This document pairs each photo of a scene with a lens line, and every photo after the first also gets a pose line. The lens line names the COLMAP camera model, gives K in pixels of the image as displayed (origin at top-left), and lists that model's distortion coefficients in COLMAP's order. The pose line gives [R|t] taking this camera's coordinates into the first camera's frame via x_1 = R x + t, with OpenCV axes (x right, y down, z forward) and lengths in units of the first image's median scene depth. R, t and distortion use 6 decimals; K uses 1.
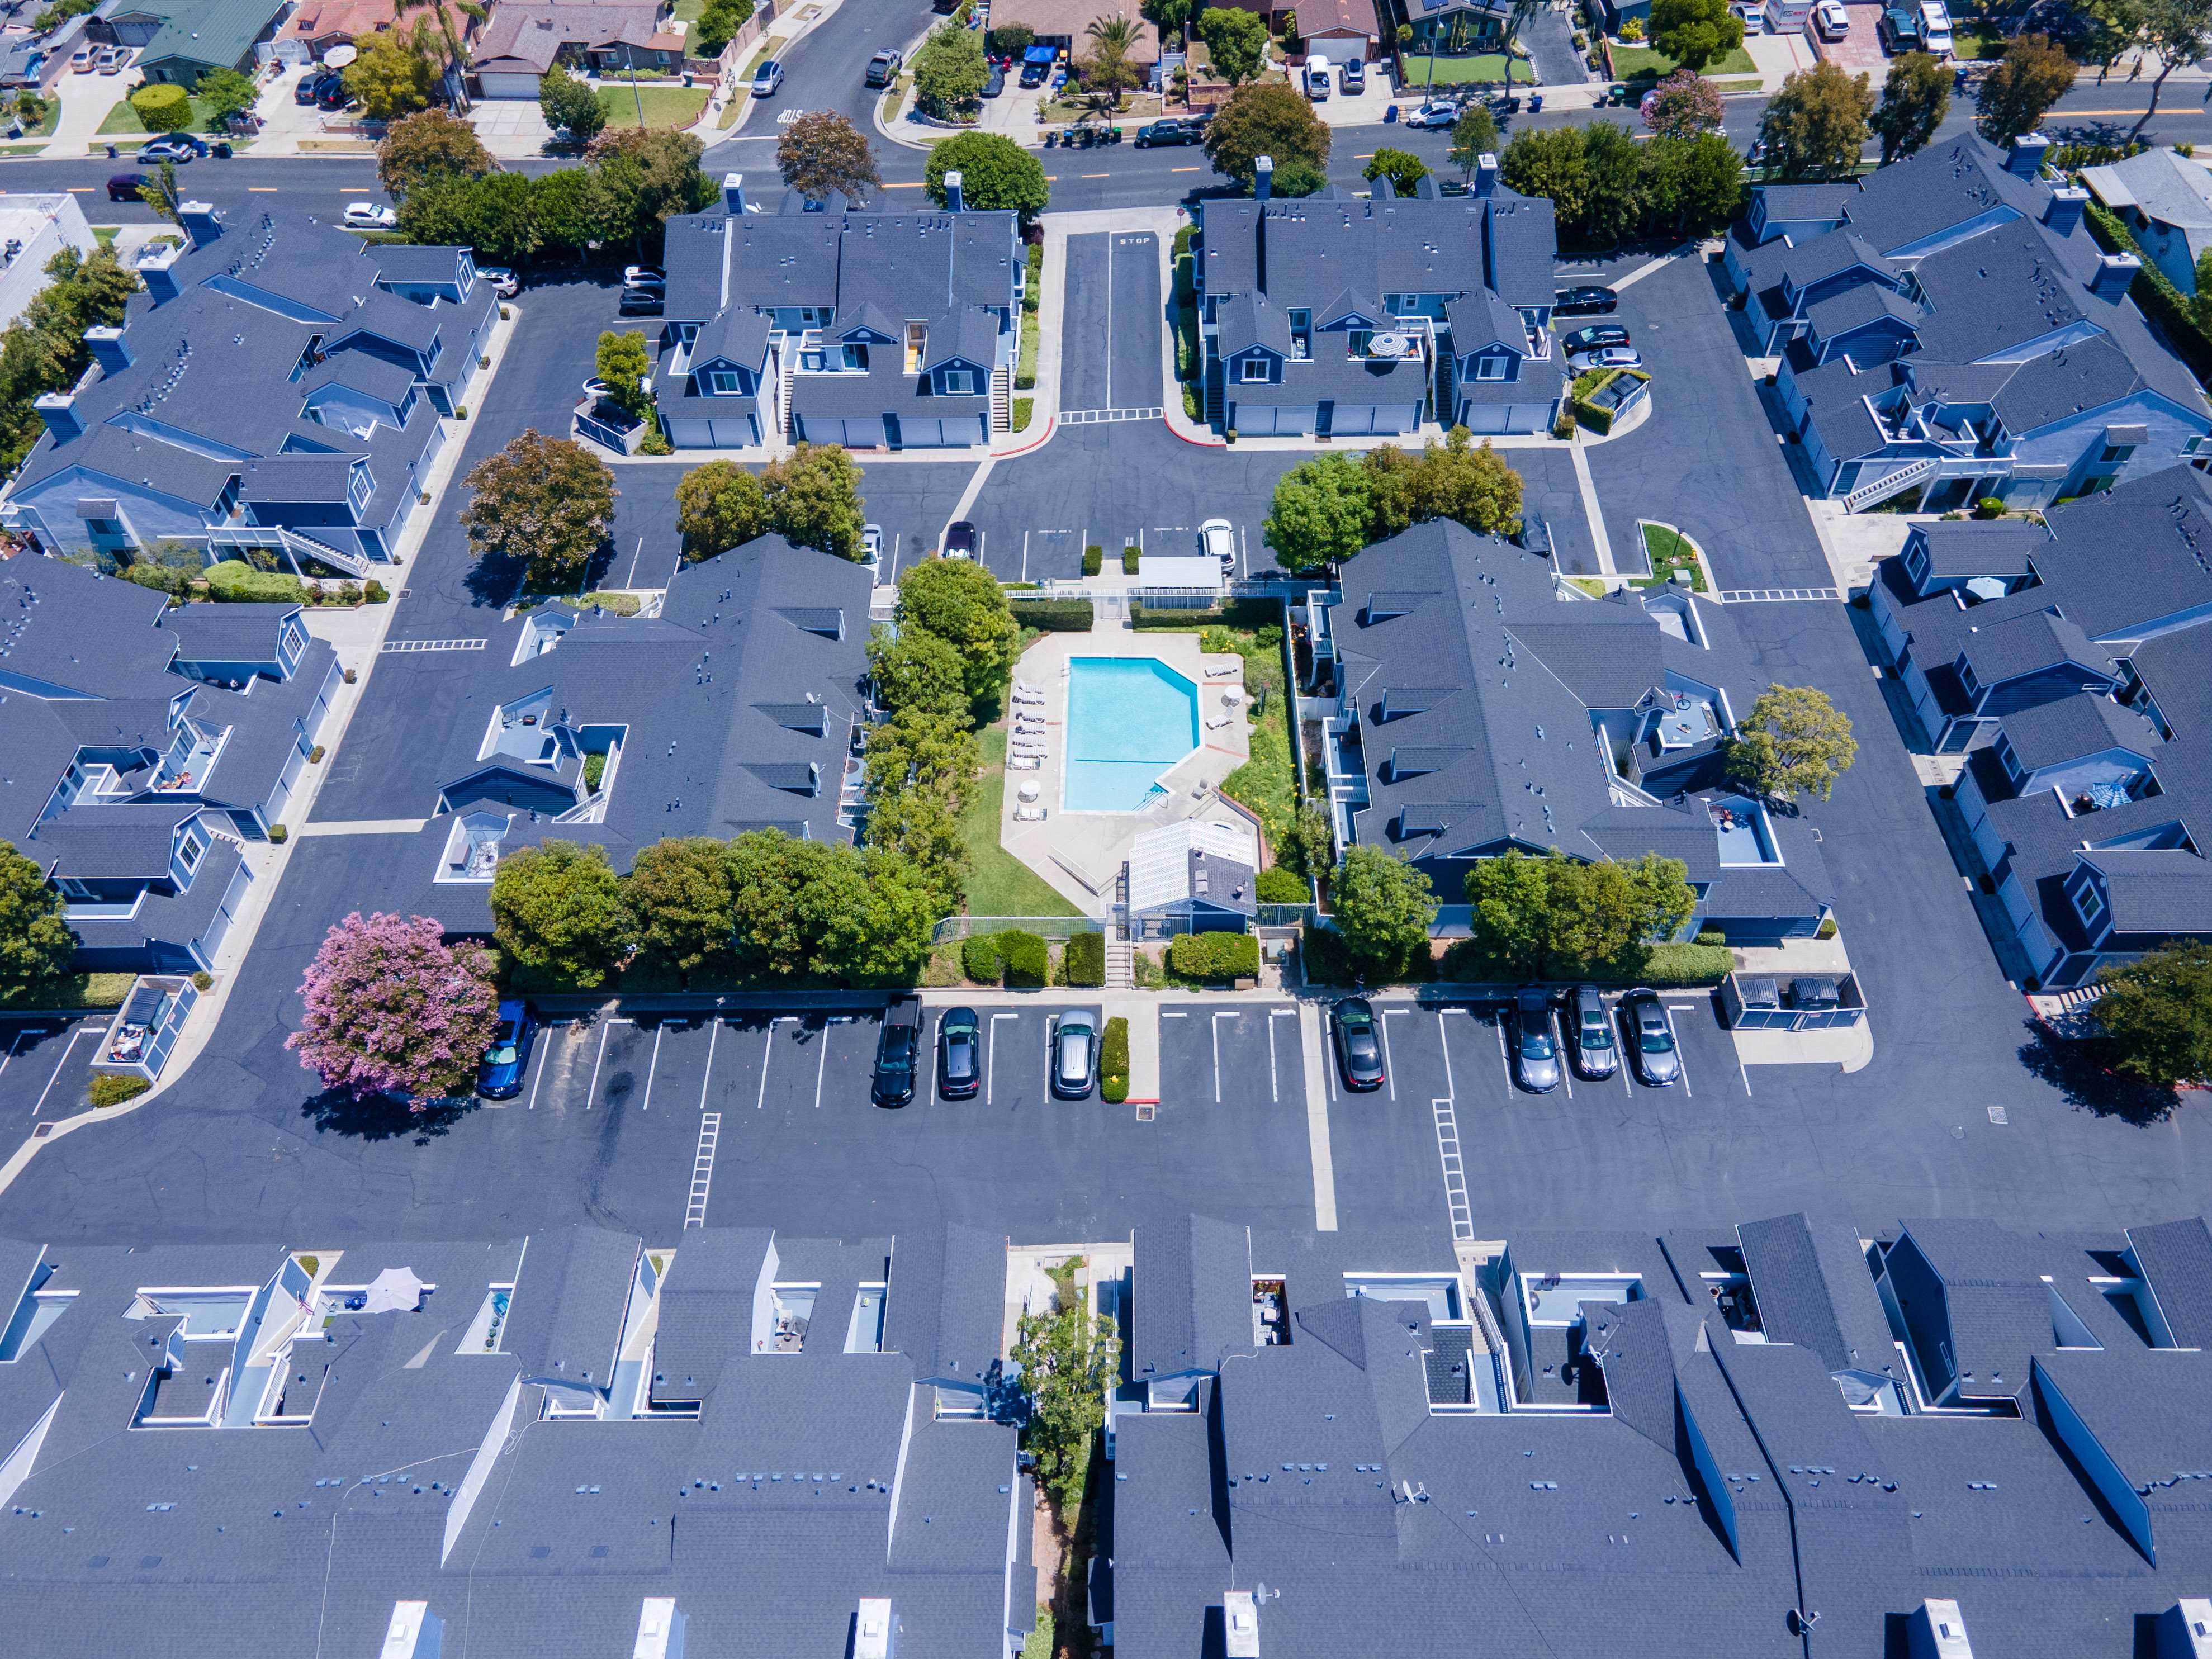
lens RADIAL K [[1657.5, 0, 1107.5], [0, 1657.5, 834.9], [0, 0, 1]] dist [0.001892, 0.048836]
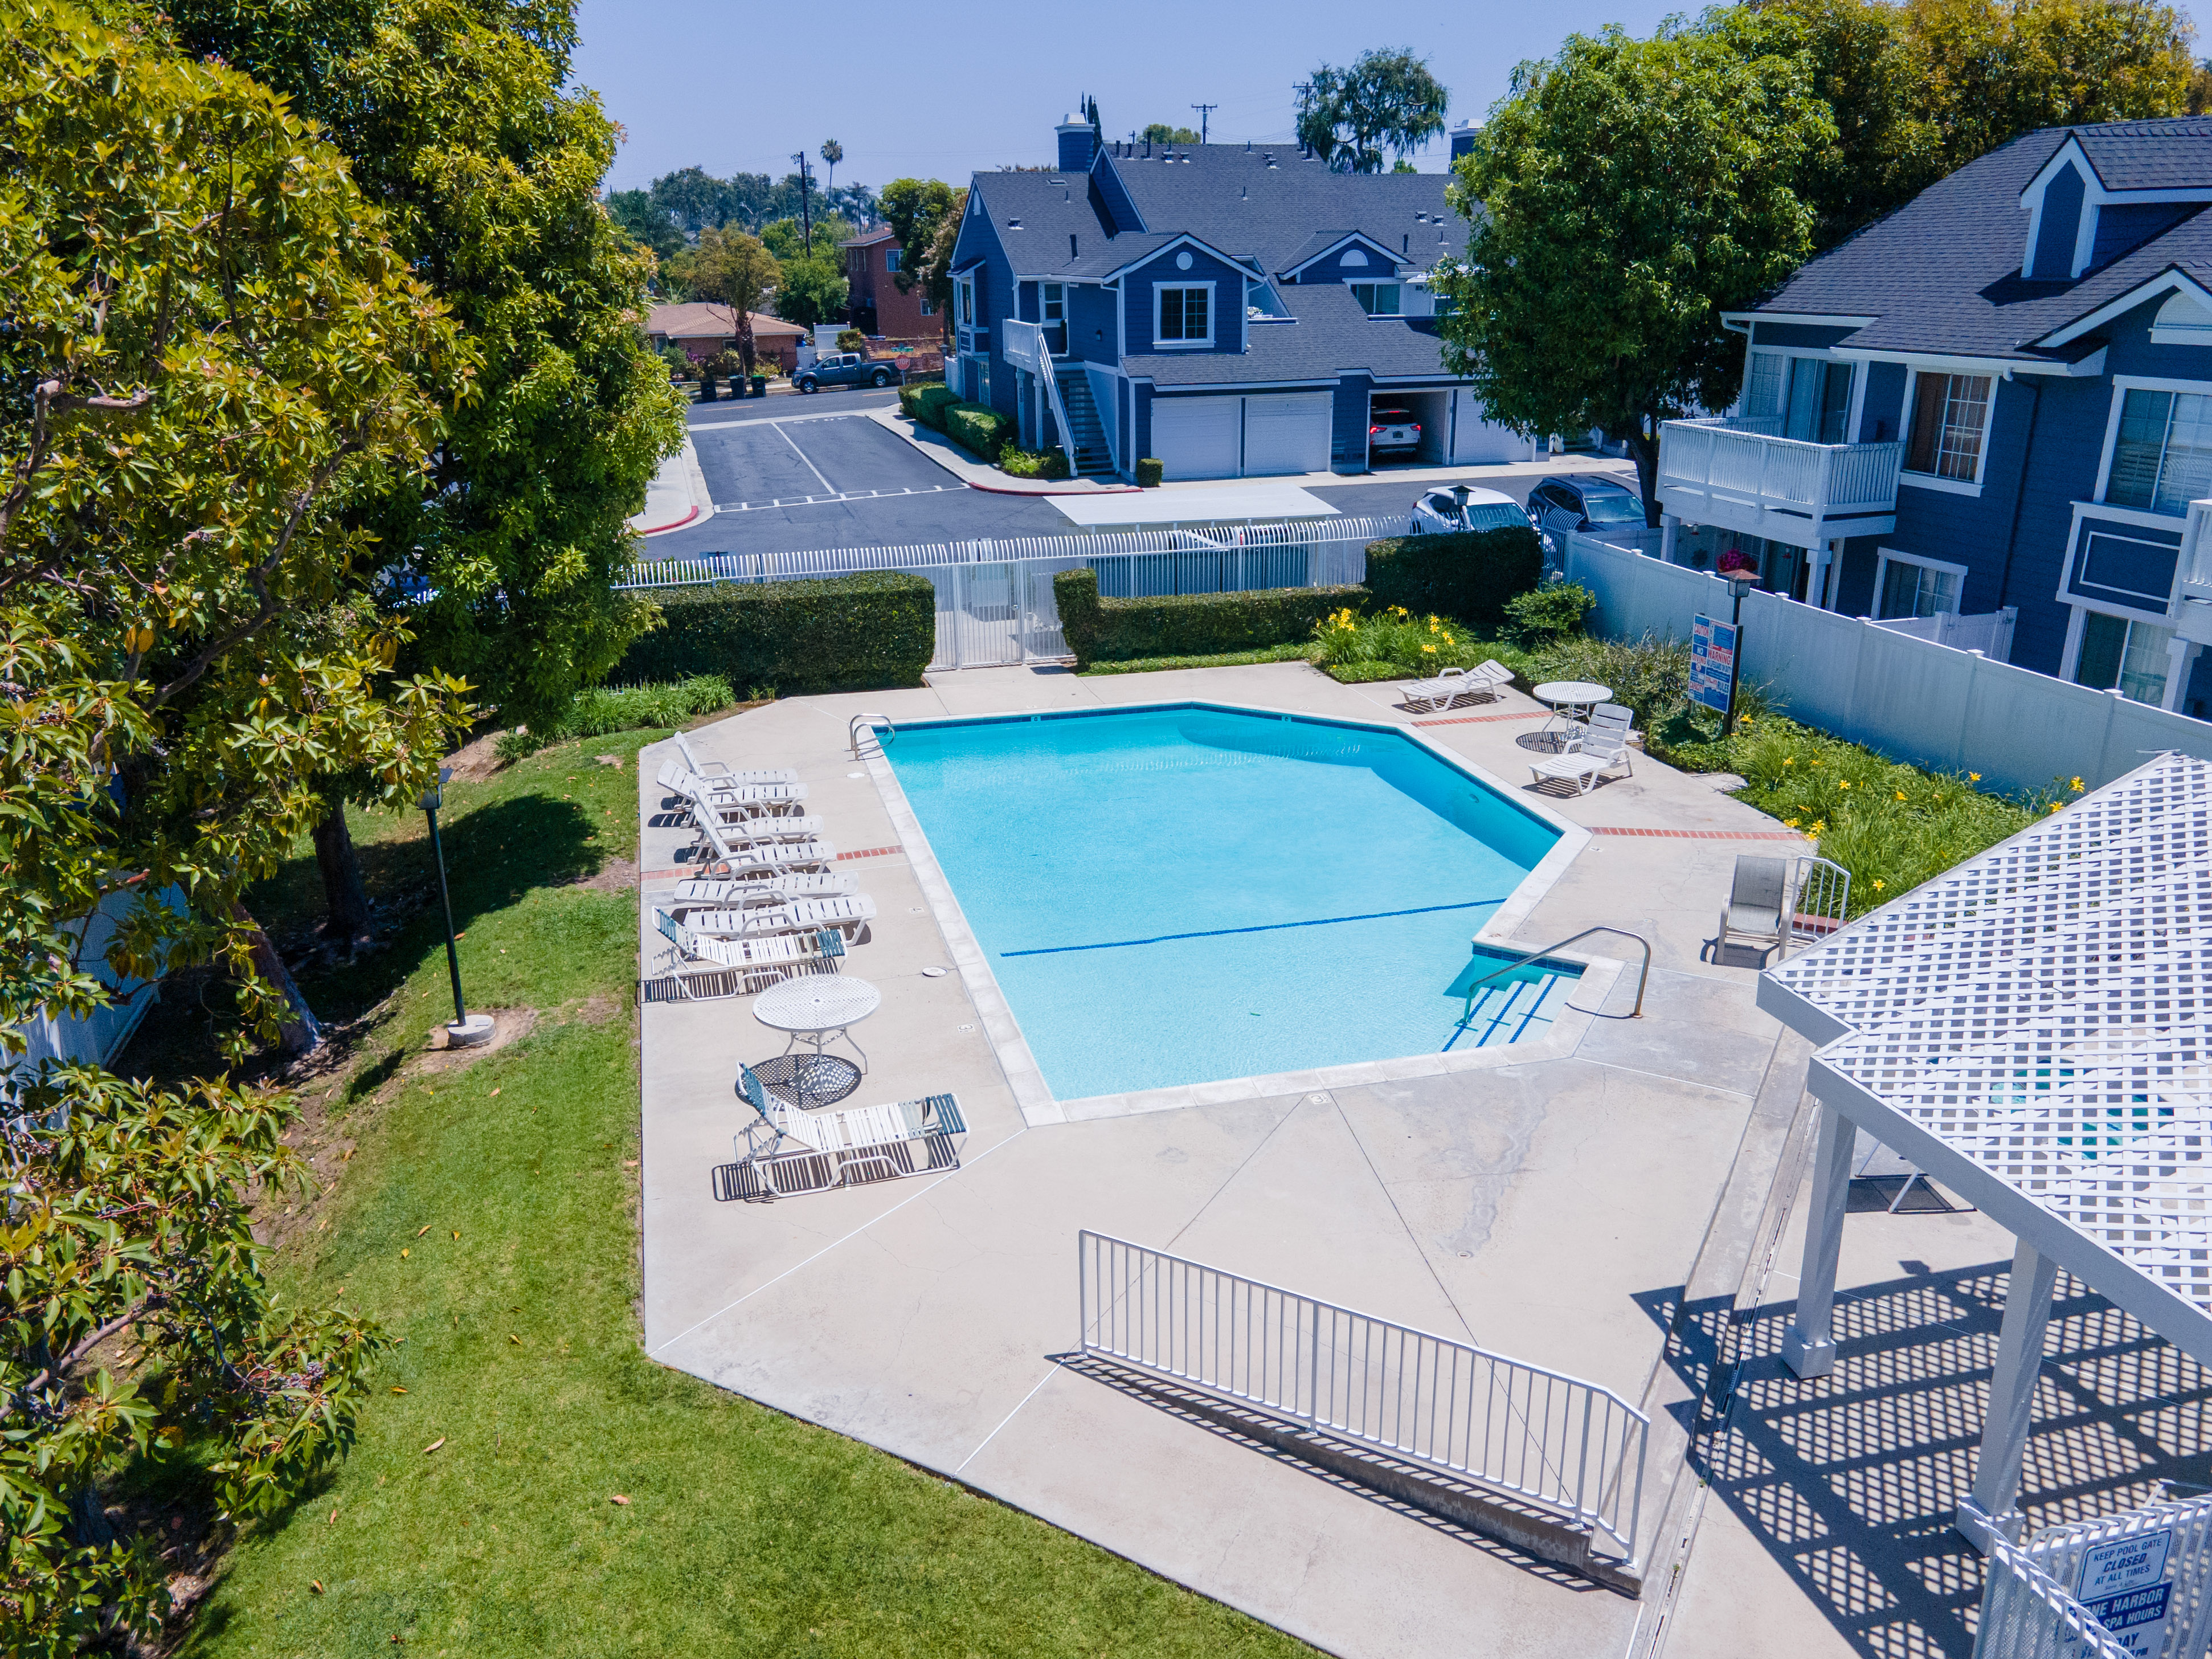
lens RADIAL K [[1657.6, 0, 1088.1], [0, 1657.6, 832.5], [0, 0, 1]] dist [0.001892, 0.048836]
pose [[0.966073, -0.087937, 0.242836, -0.055106], [0.198754, 0.853553, -0.481607, 0.035936], [-0.164923, 0.513532, 0.842072, 0.807509]]
